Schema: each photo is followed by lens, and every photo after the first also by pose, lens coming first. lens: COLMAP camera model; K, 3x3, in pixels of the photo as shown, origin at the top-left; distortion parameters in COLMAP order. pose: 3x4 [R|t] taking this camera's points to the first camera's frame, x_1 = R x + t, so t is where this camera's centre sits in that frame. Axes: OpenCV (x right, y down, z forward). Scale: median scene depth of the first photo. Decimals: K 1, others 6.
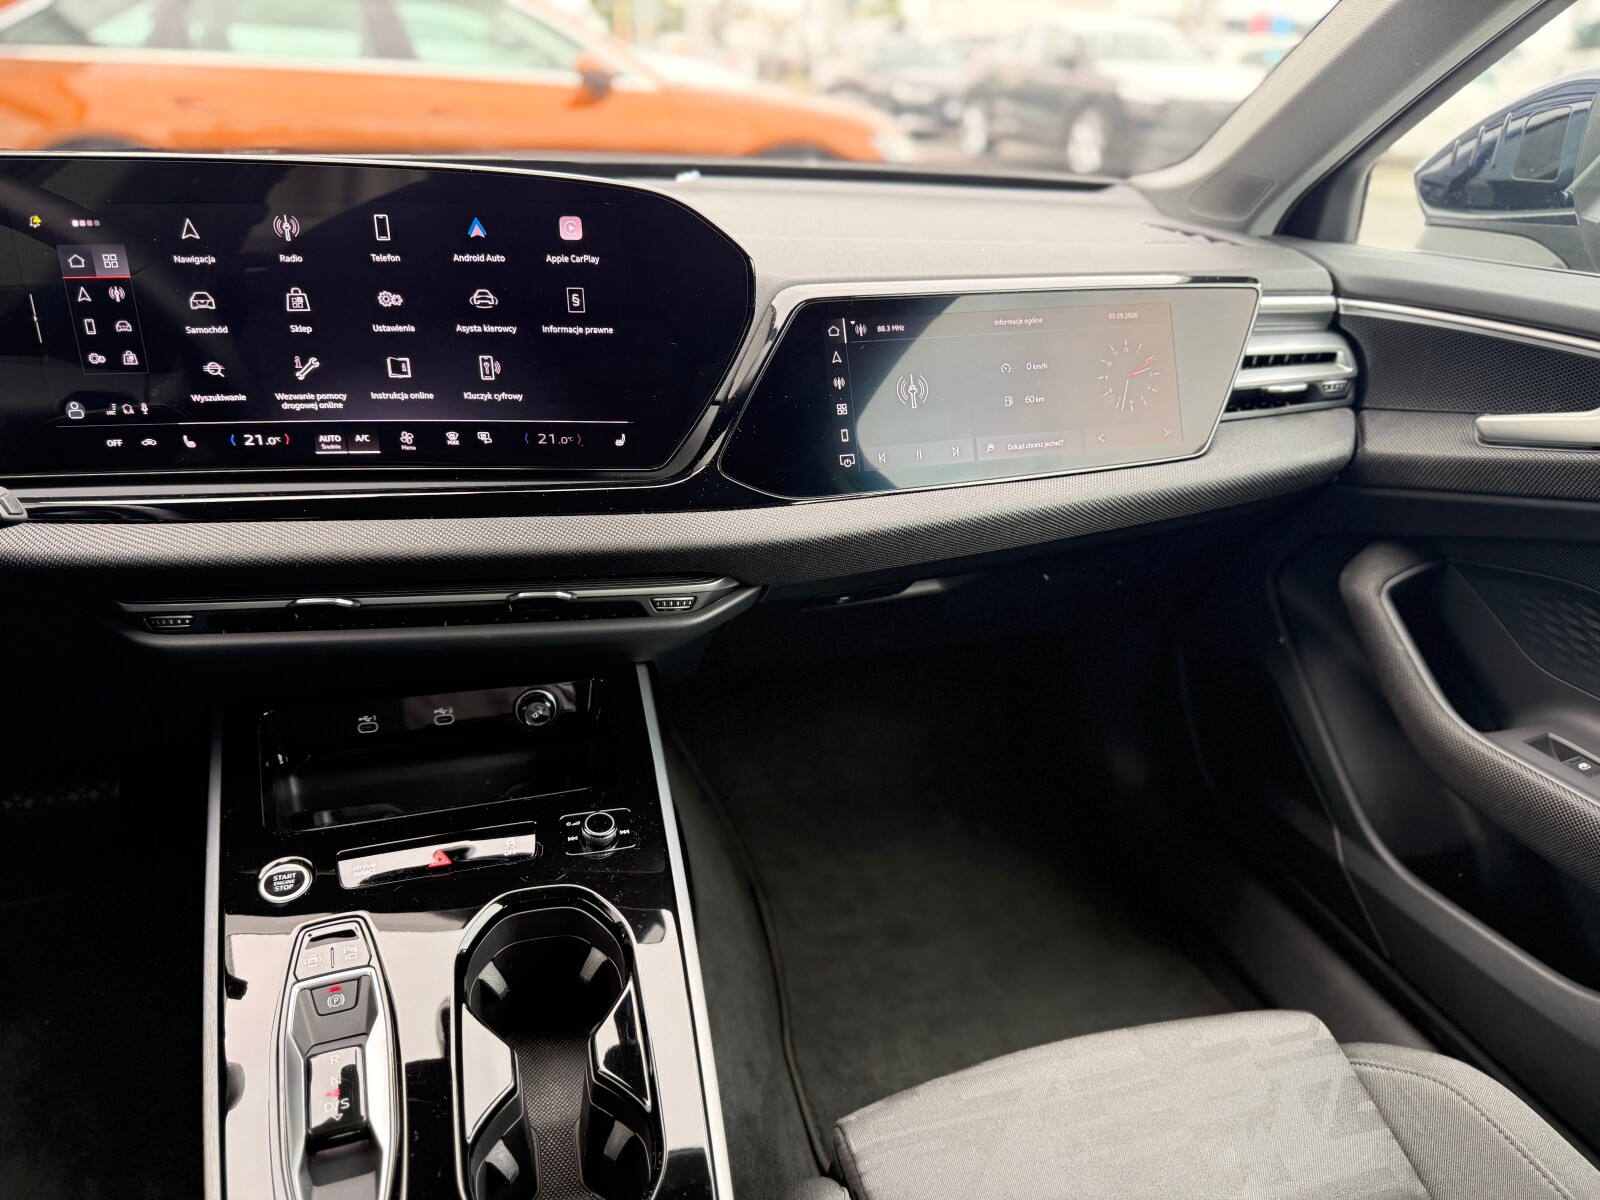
lens RADIAL K [[1162.9, 0, 794.4], [0, 1162.9, 601.4], [0, 0, 1]] dist [0.023676, -0.050211]
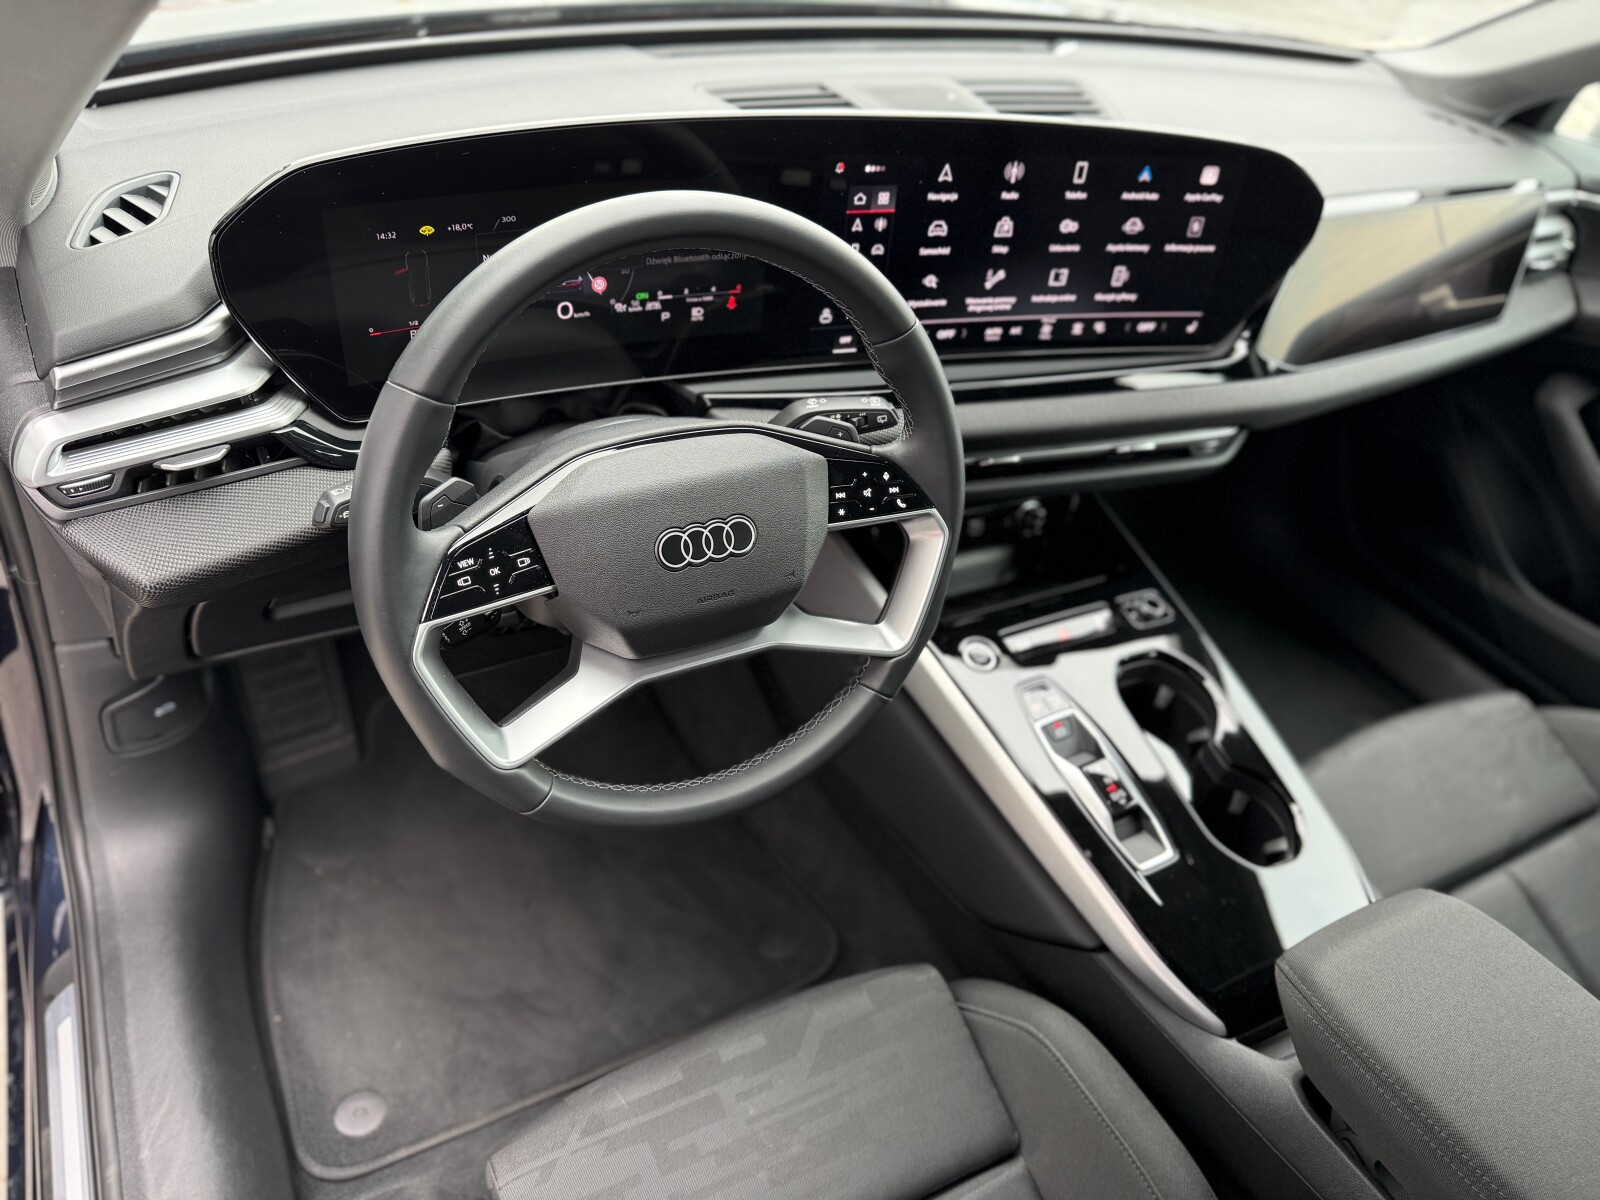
lens RADIAL K [[1140.3, 0, 800.0], [0, 1140.3, 600.0], [0, 0, 1]] dist [0.078139, -0.121002]
pose [[0.979117, -0.054712, 0.195799, -0.892523], [0.004432, 0.968622, 0.248499, -0.170170], [-0.203251, -0.242442, 0.948636, -0.259532]]
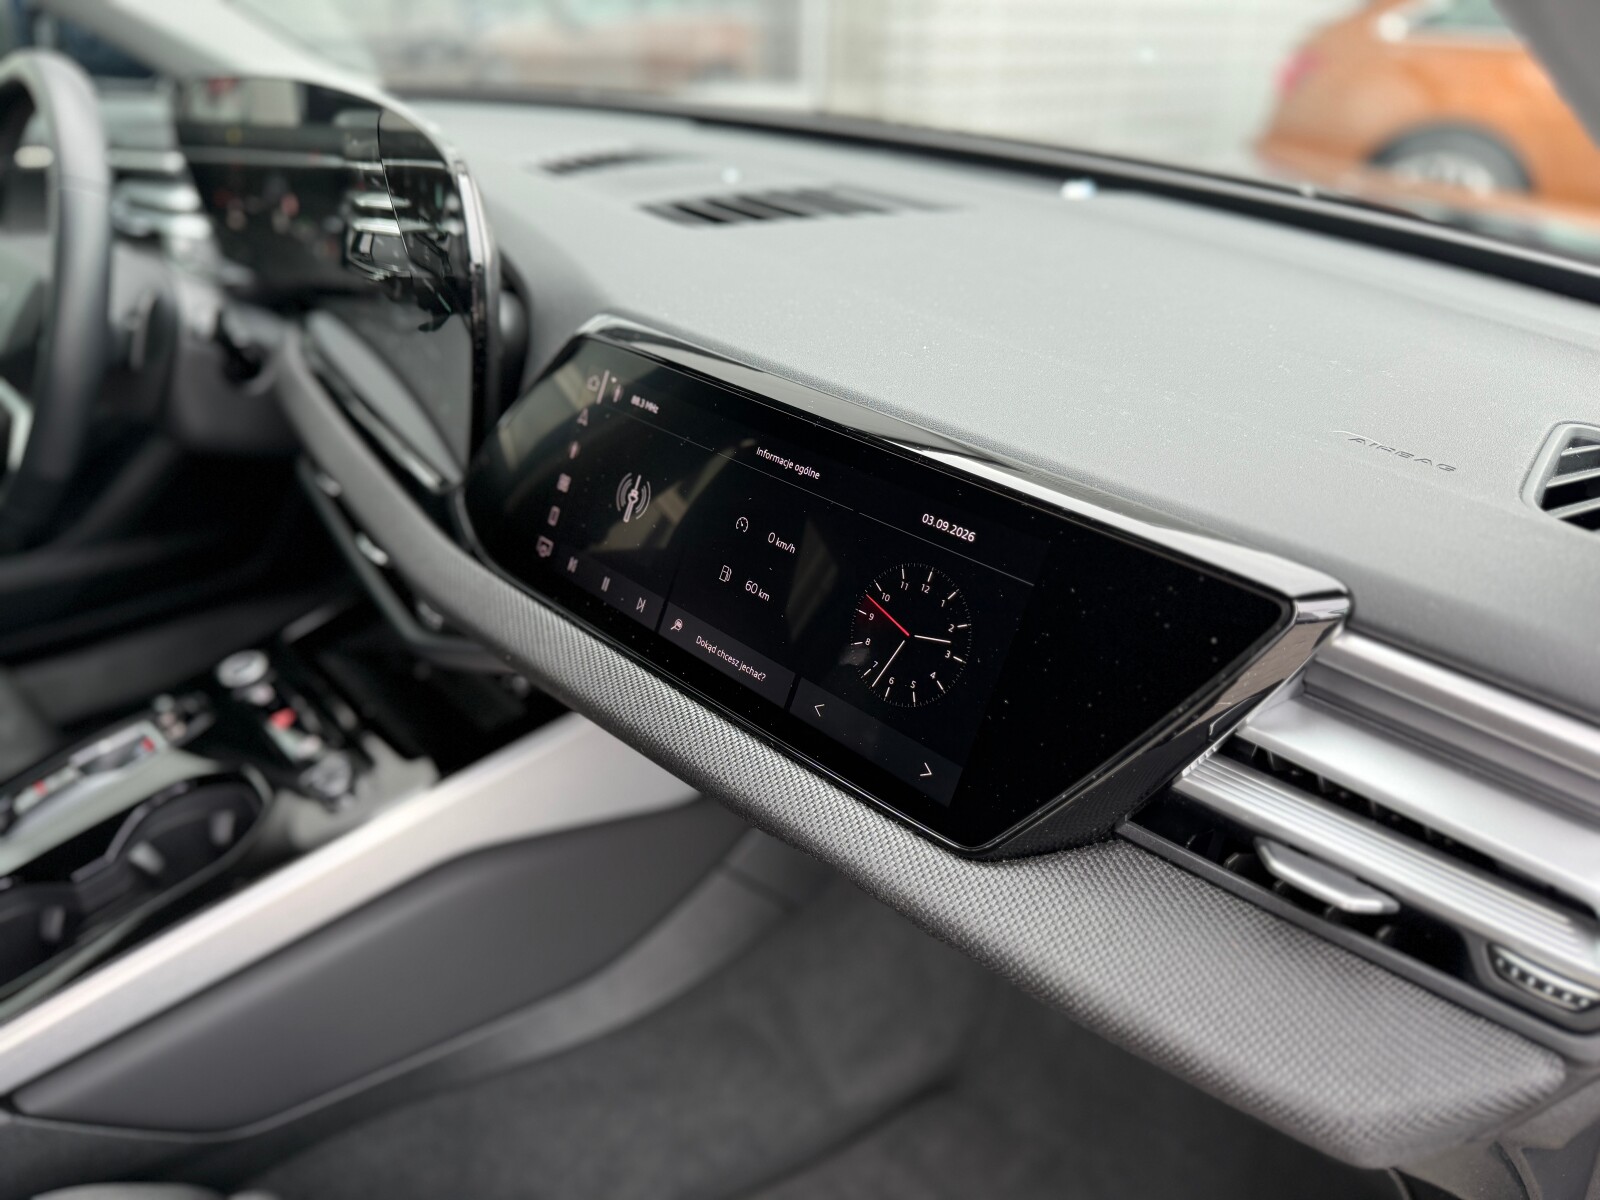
lens RADIAL K [[1186.7, 0, 800.0], [0, 1186.7, 600.0], [0, 0, 1]] dist [-0.002541, -0.002378]
pose [[0.416943, 0.410678, -0.810865, 0.795162], [-0.408130, 0.881705, 0.236698, -0.360294], [0.812151, 0.232249, 0.535231, 0.772103]]
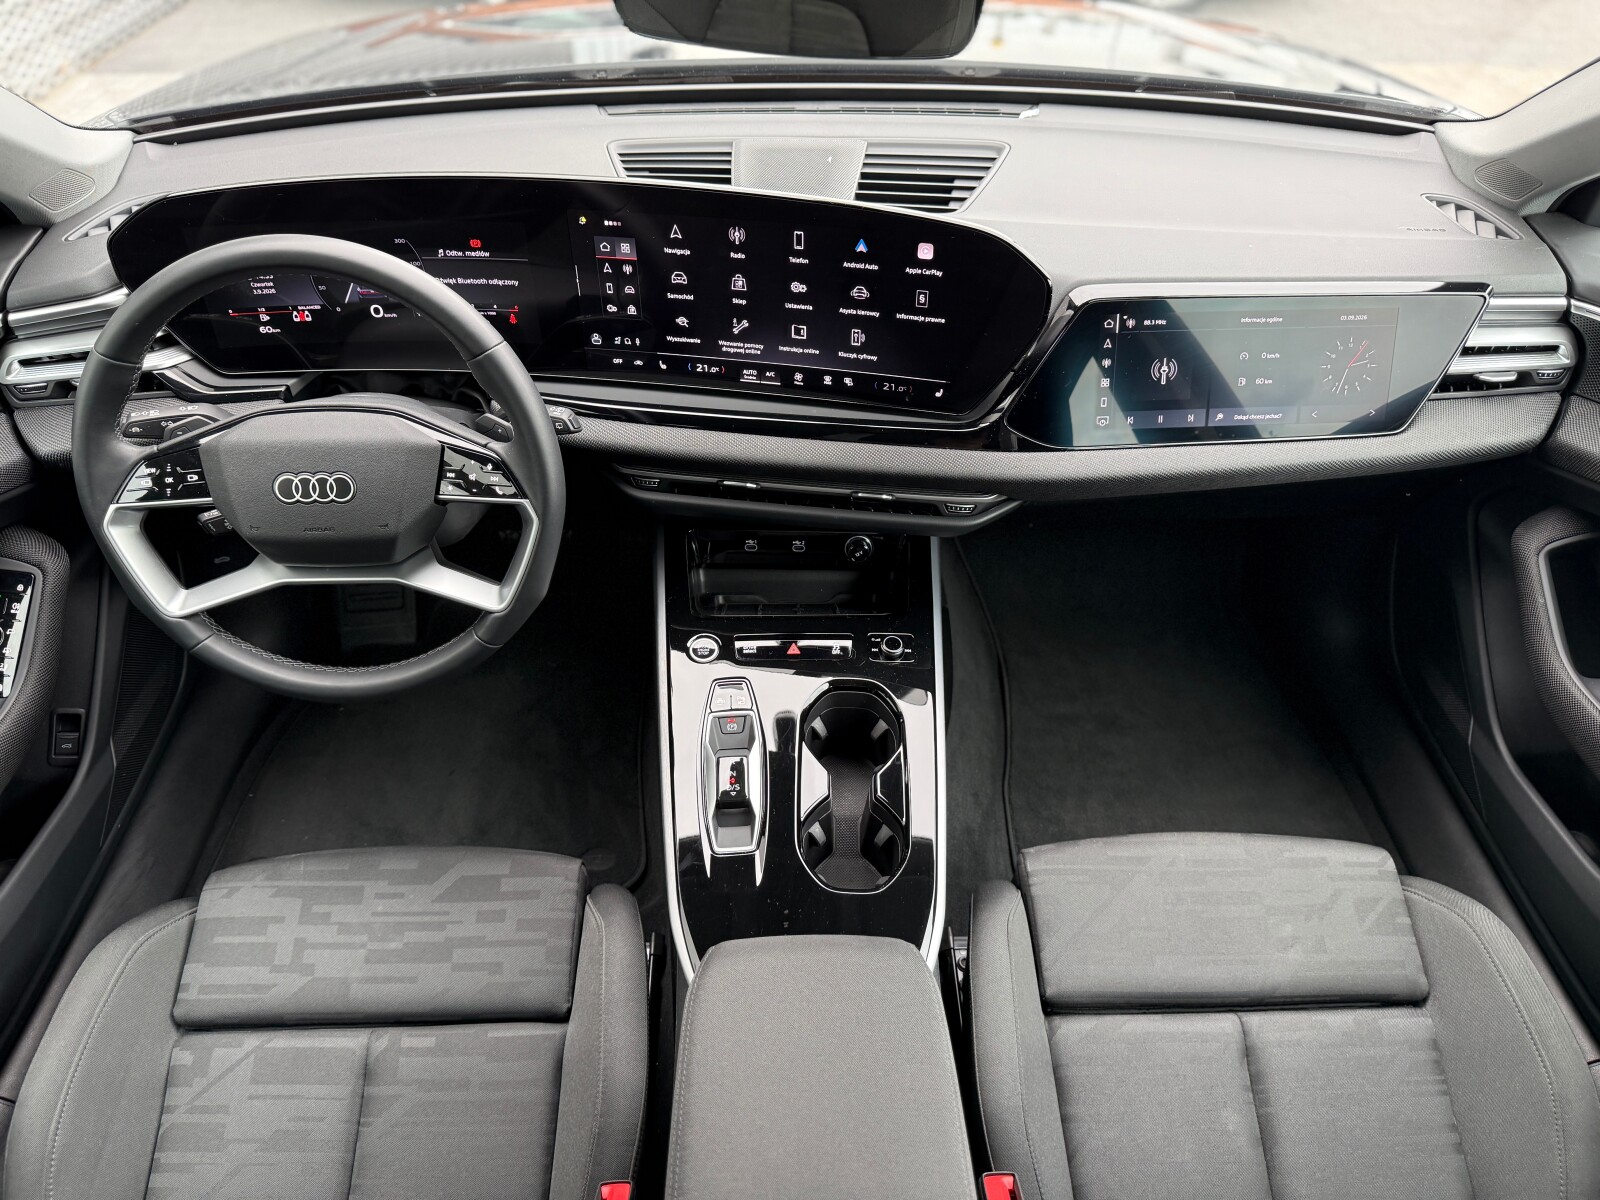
lens RADIAL K [[1128.3, 0, 799.2], [0, 1128.3, 621.3], [0, 0, 1]] dist [0.098326, -0.159853]
pose [[0.960731, 0.162851, -0.224669, 0.043872], [-0.096388, 0.955110, 0.280134, -0.250986], [0.260204, -0.247478, 0.933300, -0.430972]]
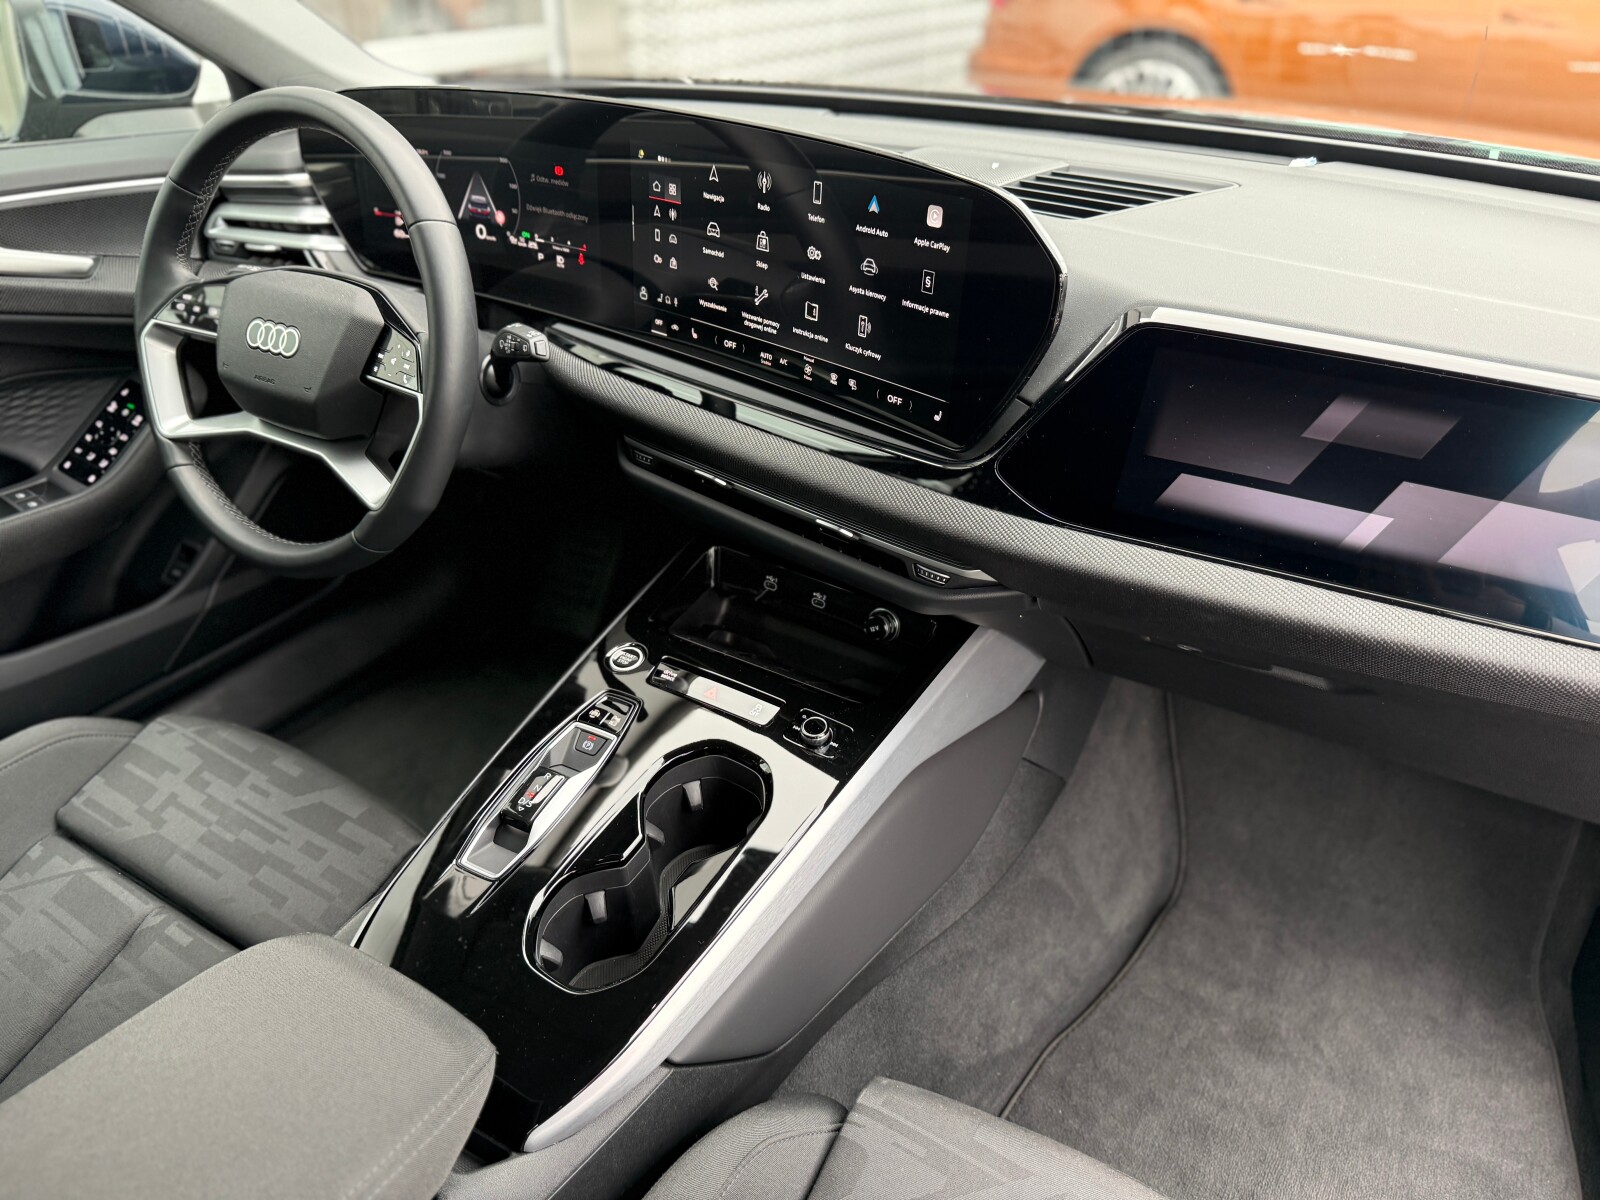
lens RADIAL K [[1138.2, 0, 774.7], [0, 1138.2, 613.1], [0, 0, 1]] dist [0.117054, -0.204763]
pose [[0.643257, 0.379481, -0.664992, 0.539856], [-0.312673, 0.923006, 0.224265, -0.164952], [0.698897, 0.063665, 0.712383, 0.146707]]
